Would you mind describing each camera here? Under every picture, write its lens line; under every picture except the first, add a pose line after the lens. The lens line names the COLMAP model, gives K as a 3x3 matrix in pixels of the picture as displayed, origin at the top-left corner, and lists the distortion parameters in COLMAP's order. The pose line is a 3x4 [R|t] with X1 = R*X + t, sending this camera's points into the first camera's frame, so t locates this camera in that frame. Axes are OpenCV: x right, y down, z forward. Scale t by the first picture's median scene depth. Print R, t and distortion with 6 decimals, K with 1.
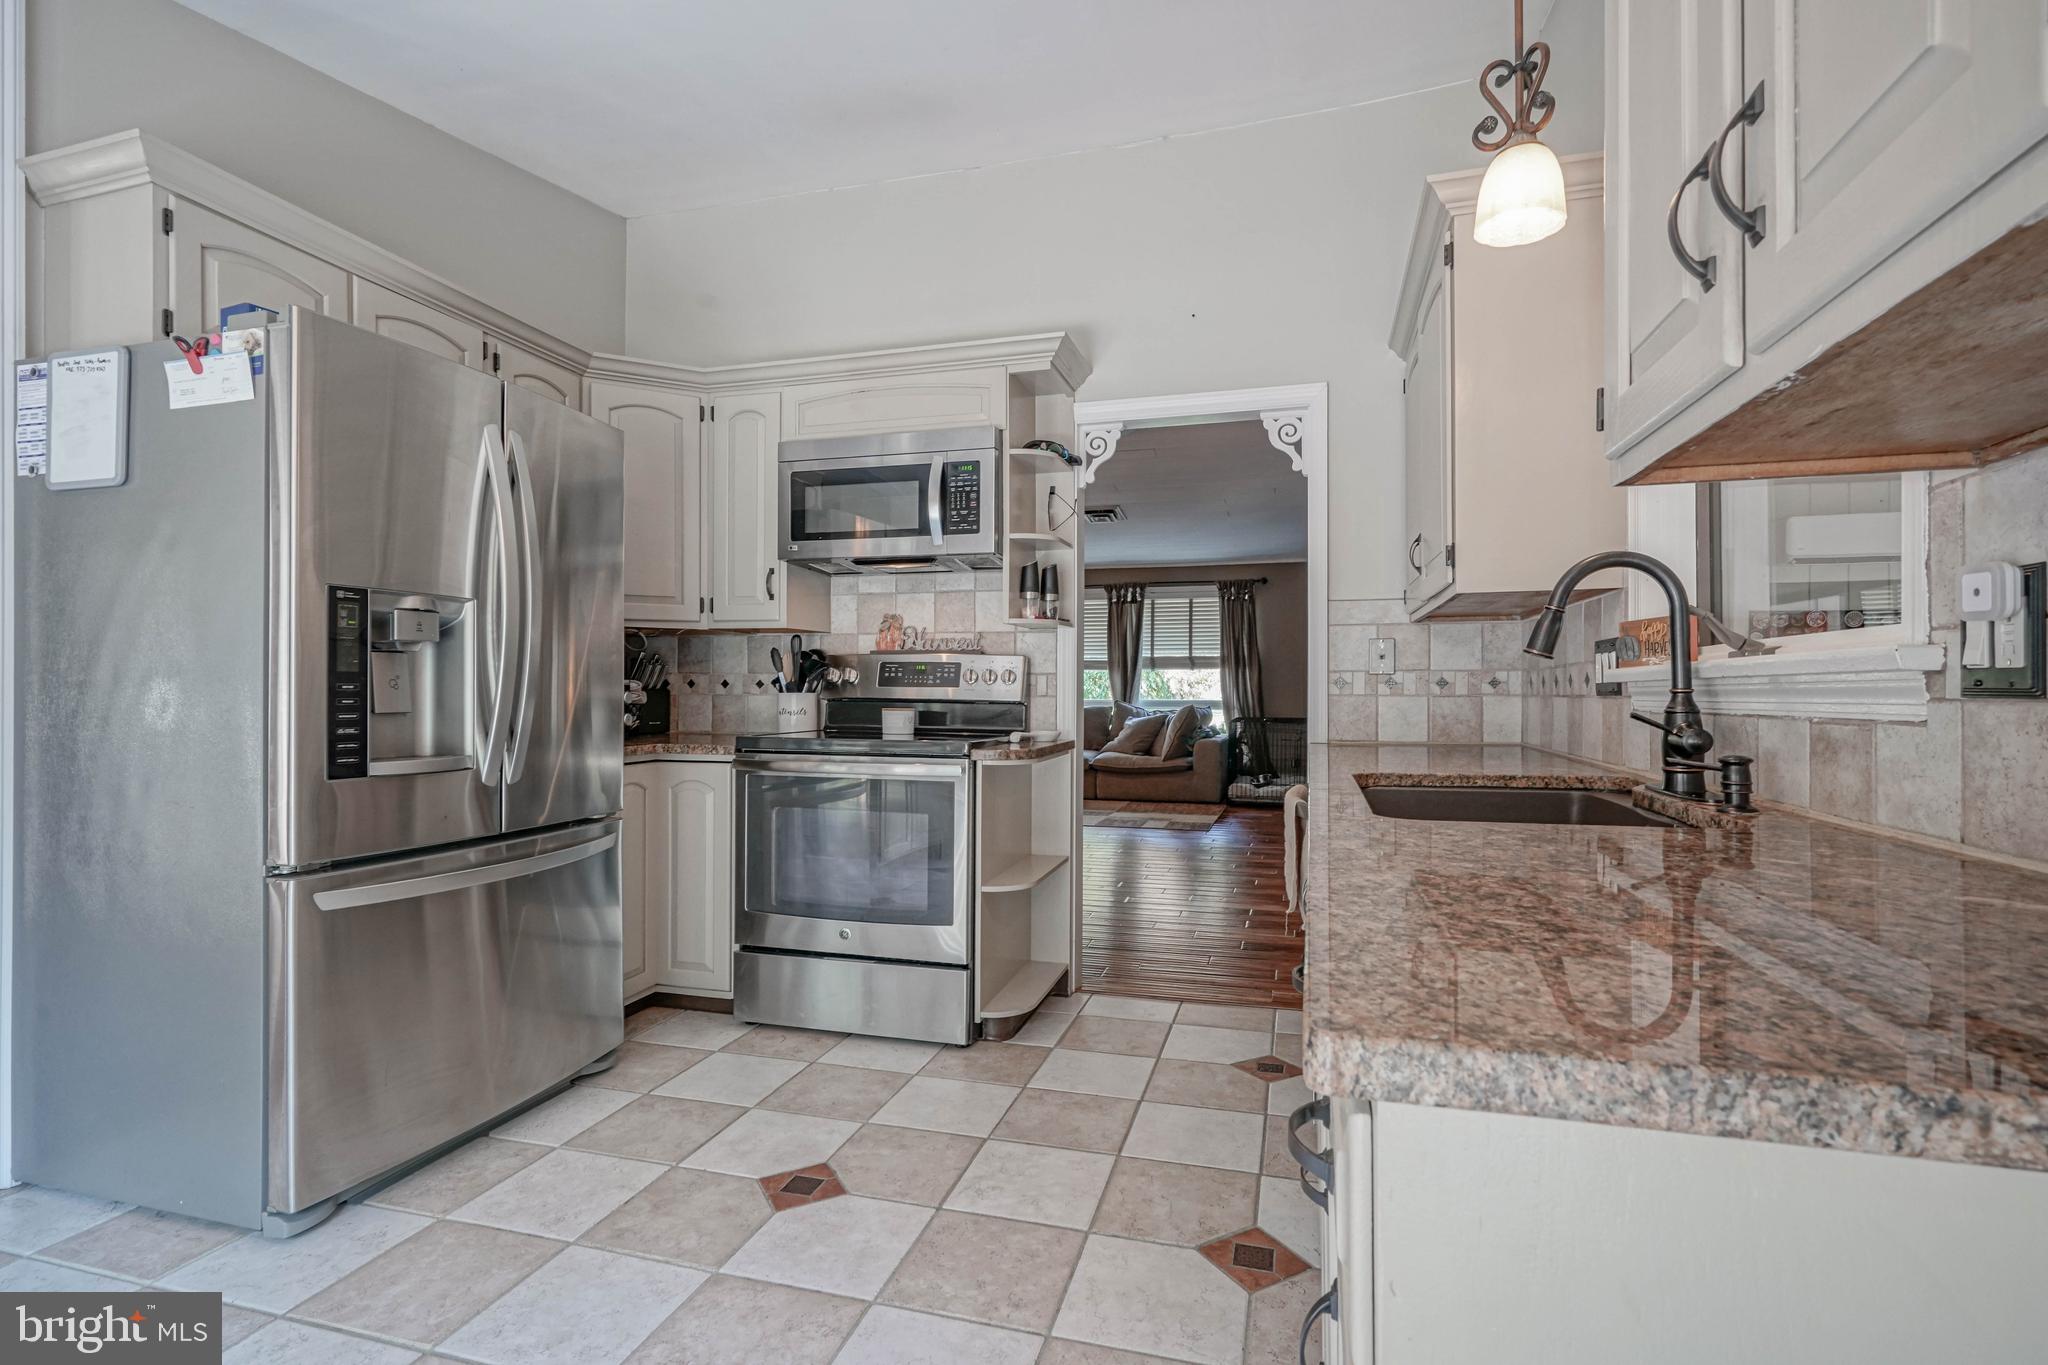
lens RADIAL K [[964.7, 0, 1018.5], [0, 964.7, 686.7], [0, 0, 1]] dist [0.002190, 0.003441]
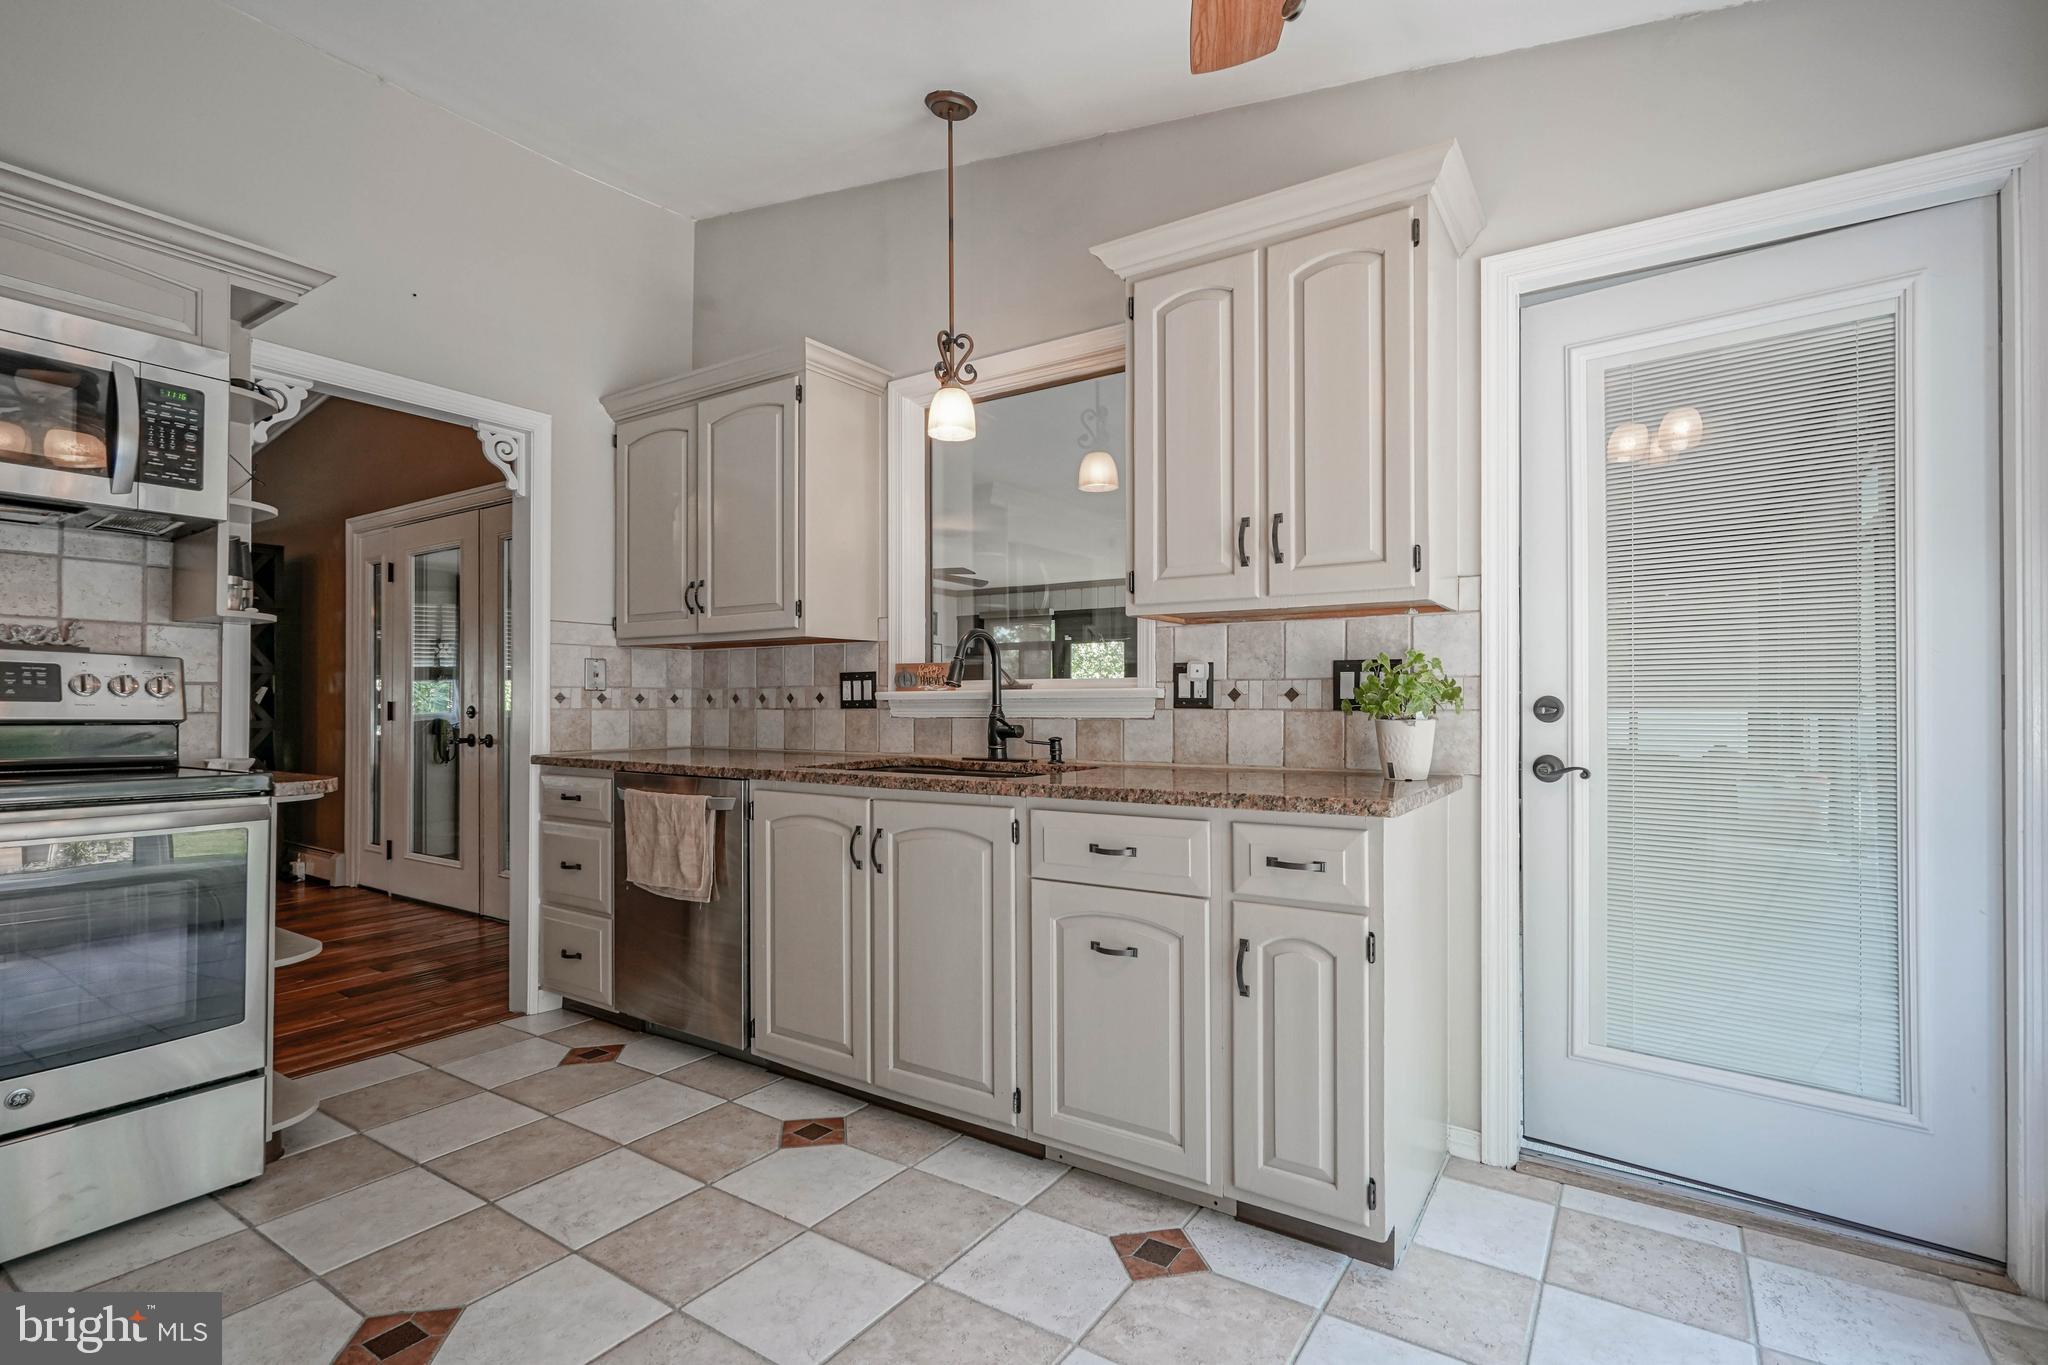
lens RADIAL K [[964.7, 0, 1014.3], [0, 964.7, 692.8], [0, 0, 1]] dist [0.002190, 0.003441]
pose [[0.309604, 0.009265, 0.950820, -0.554557], [-0.004136, 0.999956, -0.008396, -0.002660], [-0.950857, -0.001333, 0.309629, 0.190166]]
